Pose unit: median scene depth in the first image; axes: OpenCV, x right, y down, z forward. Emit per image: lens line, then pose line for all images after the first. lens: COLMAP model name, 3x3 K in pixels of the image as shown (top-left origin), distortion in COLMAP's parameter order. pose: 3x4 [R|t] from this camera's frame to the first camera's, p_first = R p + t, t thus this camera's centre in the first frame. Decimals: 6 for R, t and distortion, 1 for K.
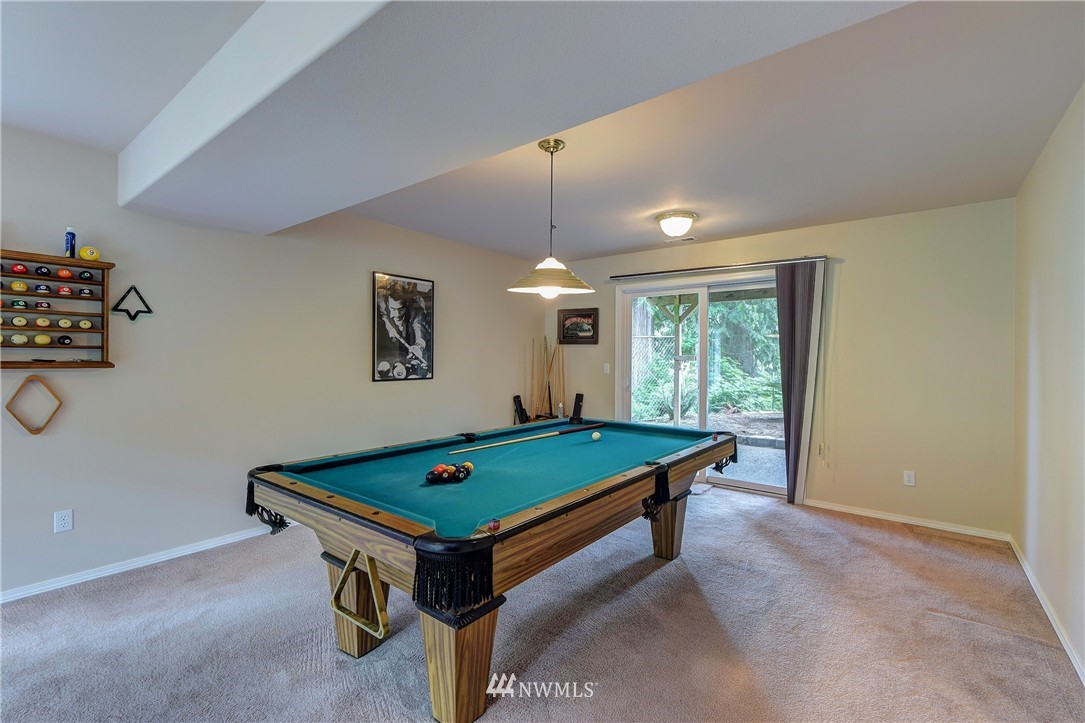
lens RADIAL K [[478.5, 0, 544.0], [0, 478.5, 361.2], [0, 0, 1]] dist [-0.000411, -0.000106]
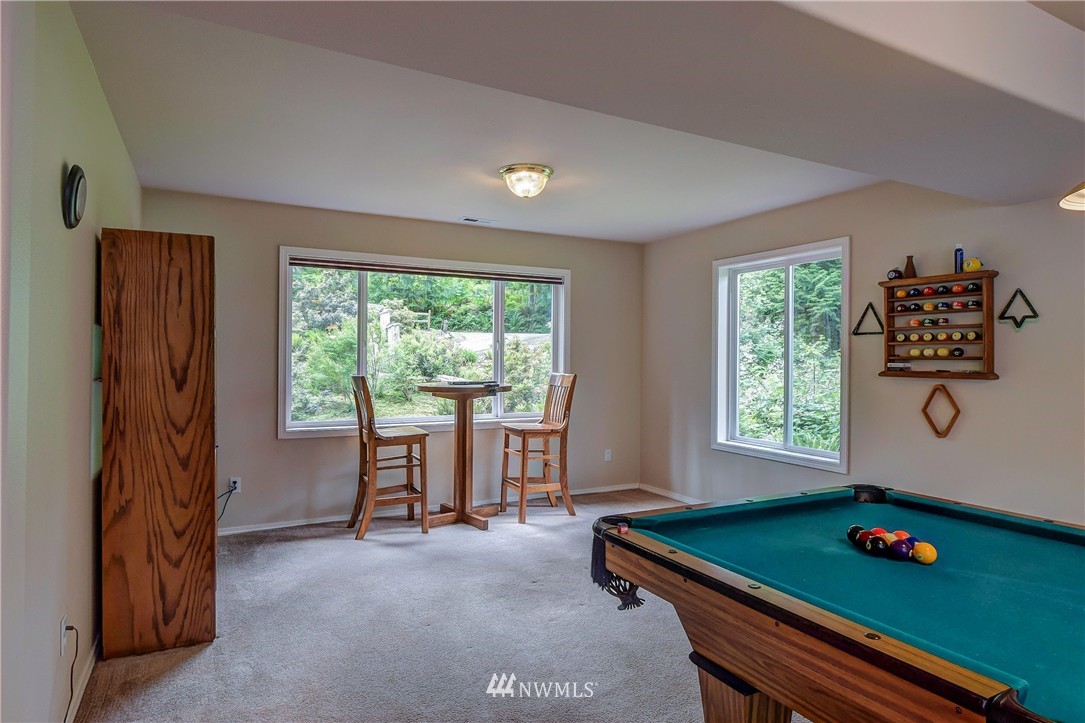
lens RADIAL K [[630.8, 0, 543.8], [0, 630.8, 361.4], [0, 0, 1]] dist [-0.007013, -0.001247]
pose [[-0.407776, -0.008604, -0.913041, 0.628349], [-0.019939, 0.999801, -0.000517, -0.004420], [0.912864, 0.017994, -0.407867, 0.736310]]
